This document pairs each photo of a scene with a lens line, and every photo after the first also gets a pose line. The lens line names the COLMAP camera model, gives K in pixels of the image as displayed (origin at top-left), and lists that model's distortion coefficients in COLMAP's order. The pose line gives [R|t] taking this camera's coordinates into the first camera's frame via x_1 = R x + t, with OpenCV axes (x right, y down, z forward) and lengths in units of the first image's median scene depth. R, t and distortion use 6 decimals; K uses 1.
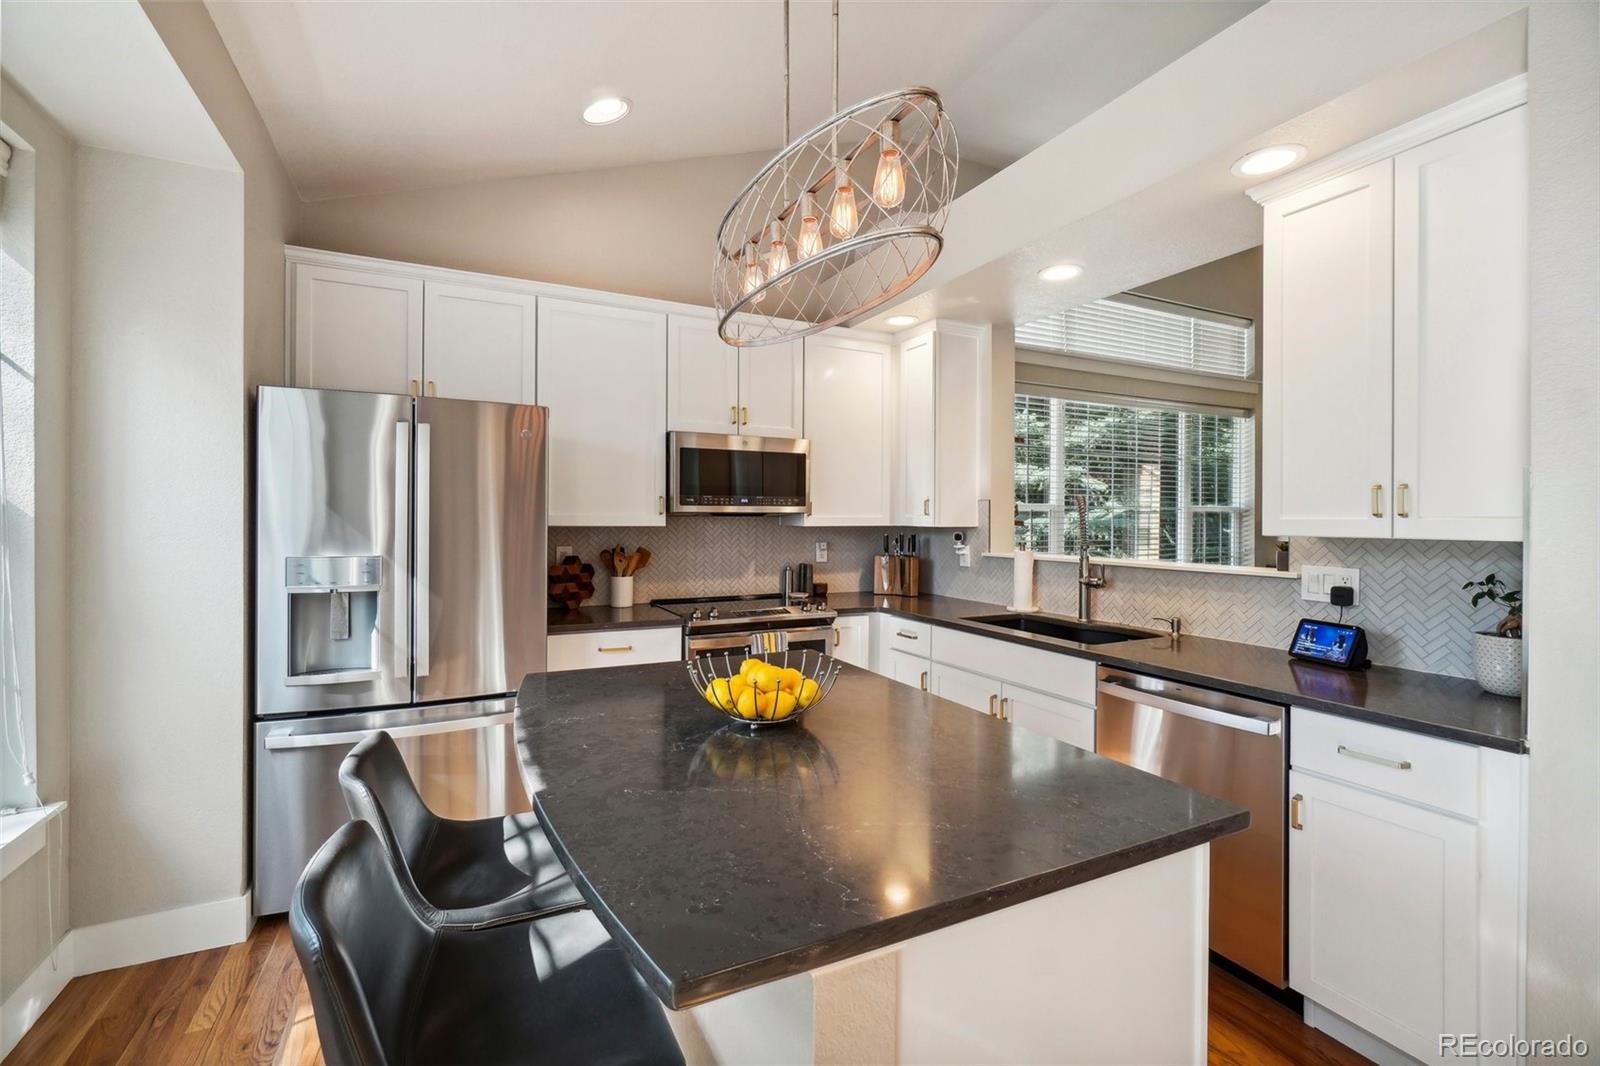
lens RADIAL K [[687.9, 0, 793.6], [0, 687.9, 523.3], [0, 0, 1]] dist [-0.004666, 0.000571]
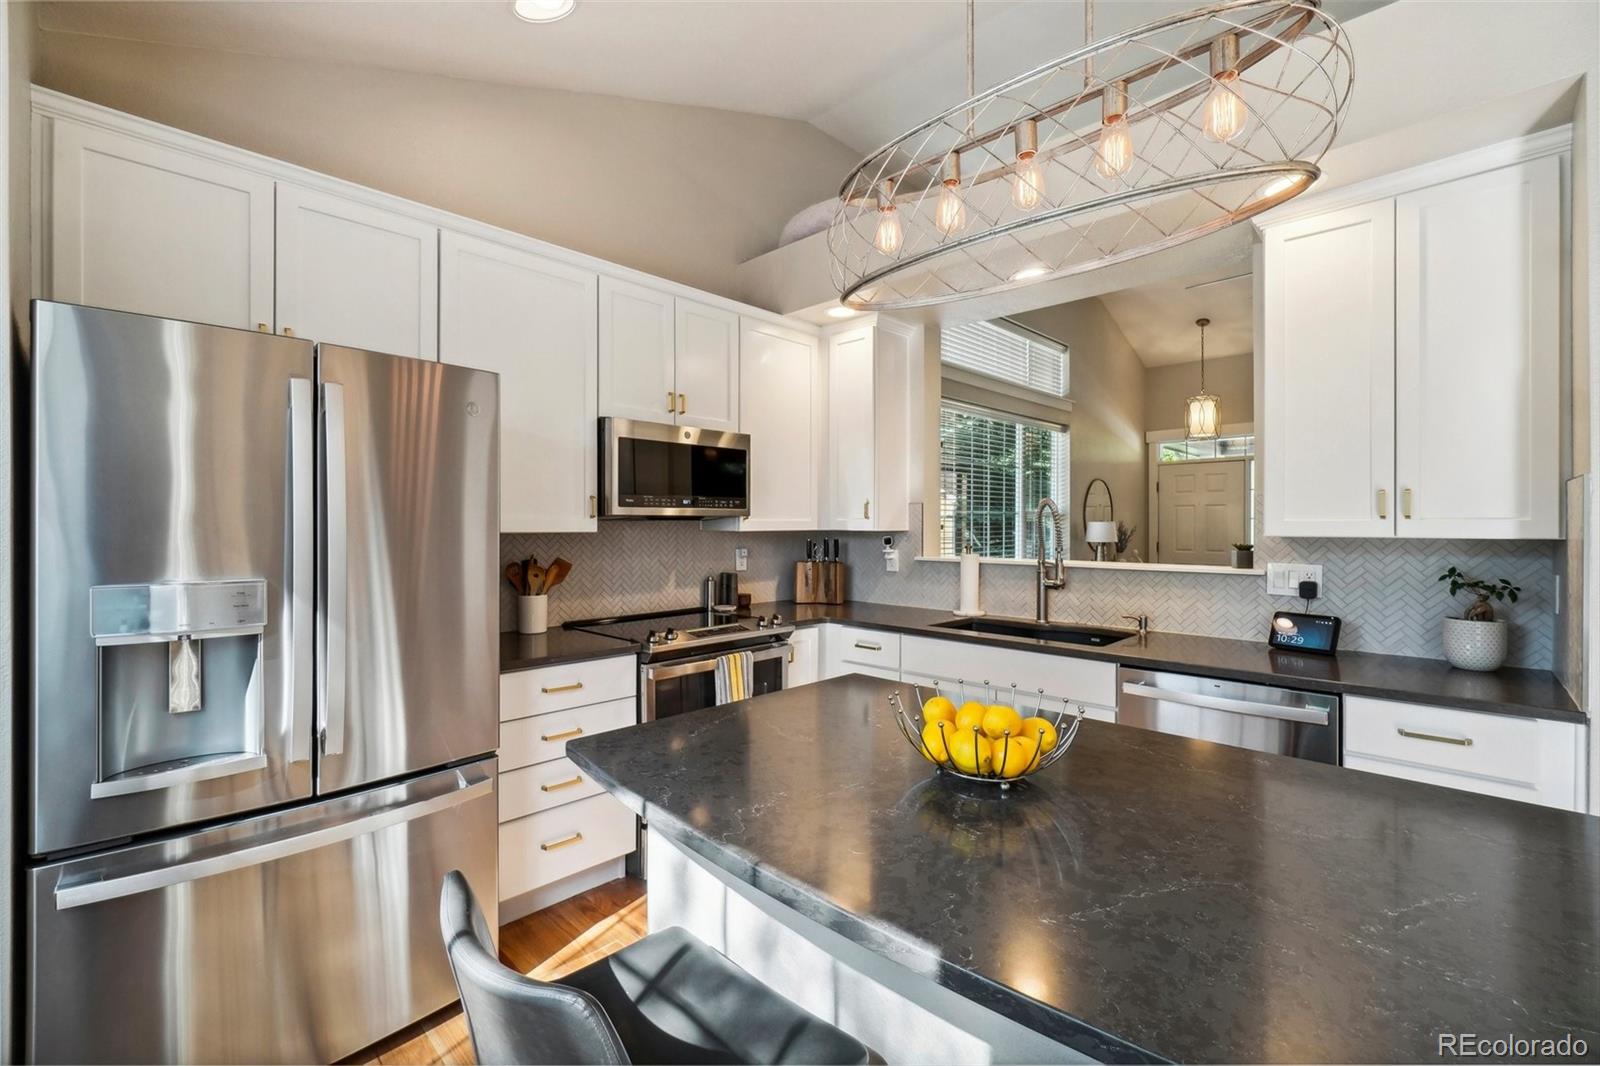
lens RADIAL K [[684.7, 0, 795.0], [0, 684.7, 528.0], [0, 0, 1]] dist [-0.005071, 0.000160]
pose [[0.944063, -0.005040, 0.329726, -0.229326], [0.005234, 0.999986, 0.000301, 0.000390], [-0.329723, 0.001441, 0.944077, 0.147181]]
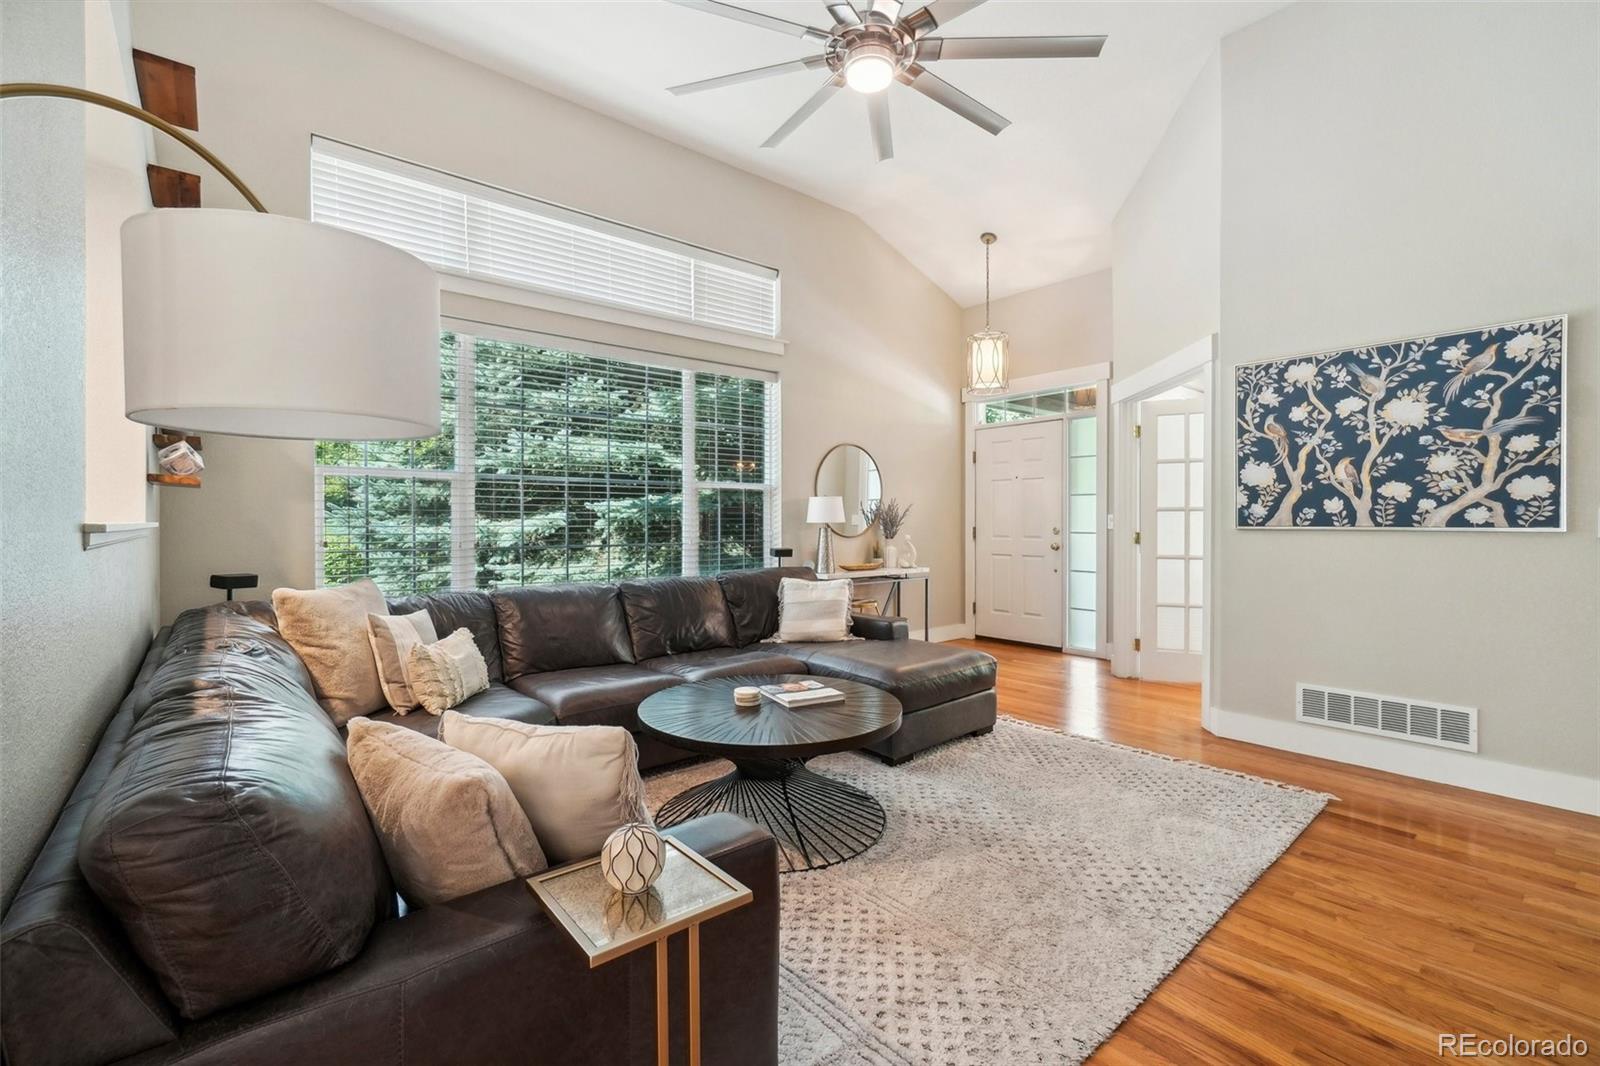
lens RADIAL K [[687.9, 0, 793.6], [0, 687.9, 523.3], [0, 0, 1]] dist [-0.004666, 0.000571]
pose [[0.971914, -0.004124, 0.235301, 0.853047], [0.004522, 0.999989, -0.001153, 0.049334], [-0.235294, 0.002184, 0.971922, 0.252776]]
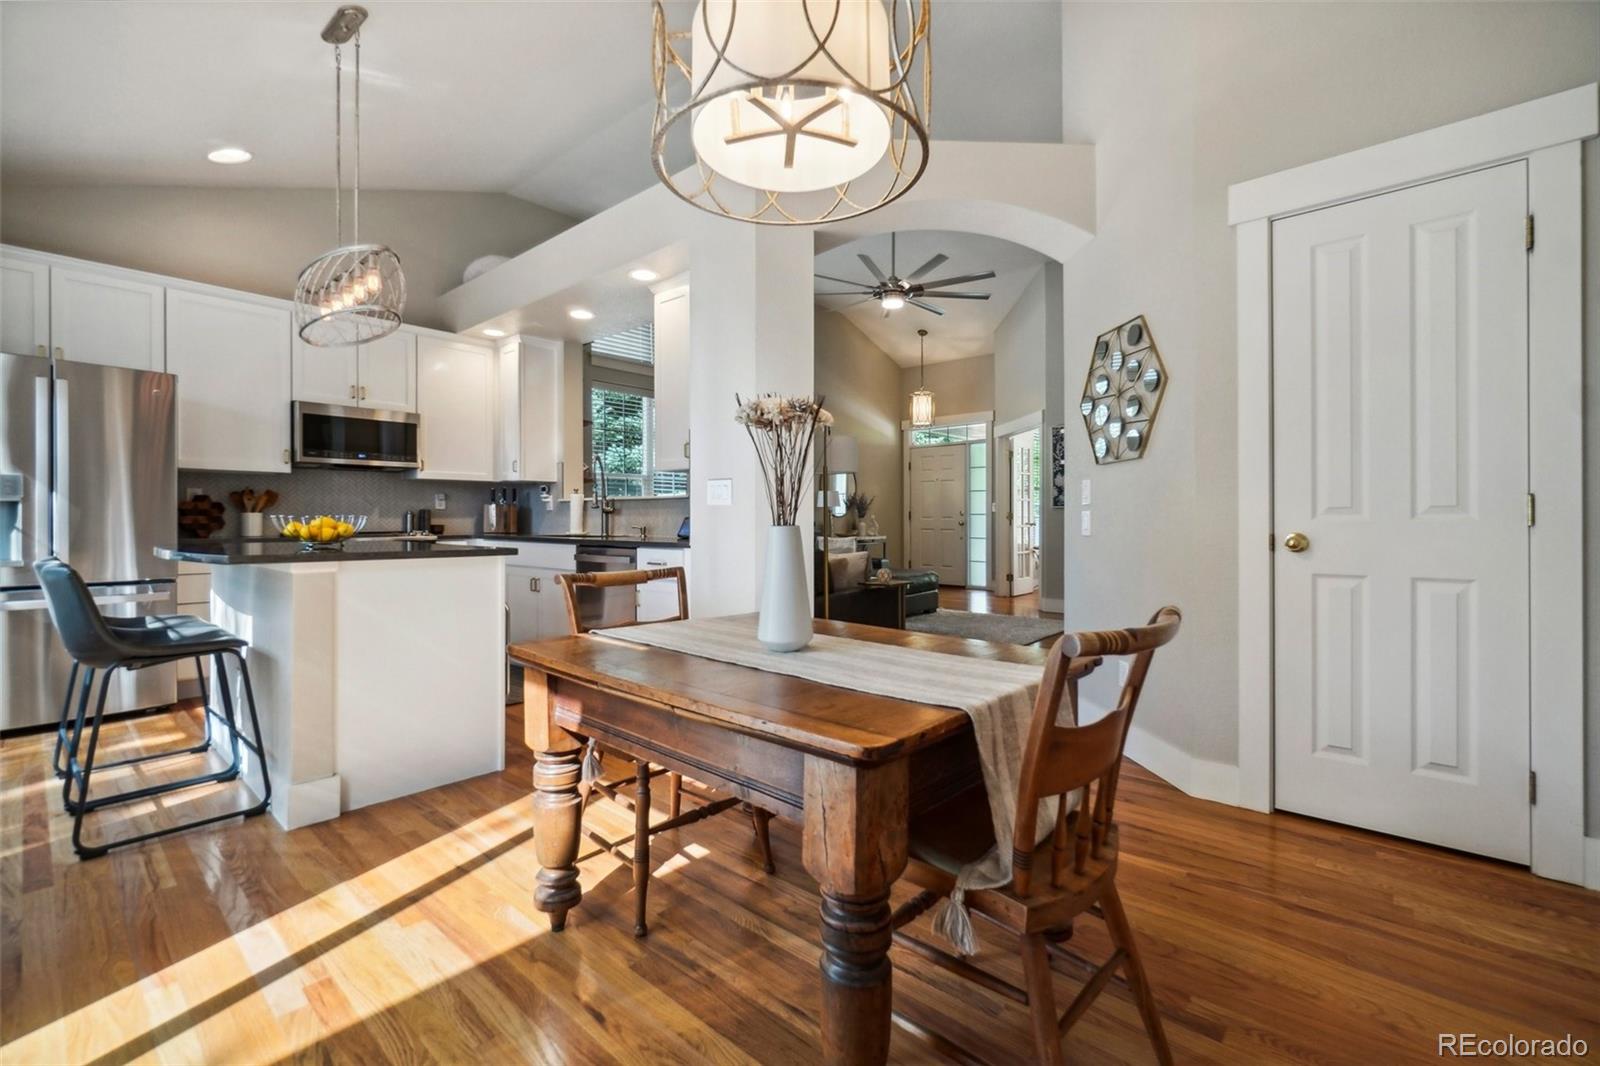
lens RADIAL K [[687.9, 0, 793.6], [0, 687.9, 523.3], [0, 0, 1]] dist [-0.004666, 0.000571]
pose [[0.926241, -0.005761, 0.376887, 0.205589], [0.005238, 0.999983, 0.002413, 0.100968], [-0.376894, -0.000260, 0.926256, -0.565043]]
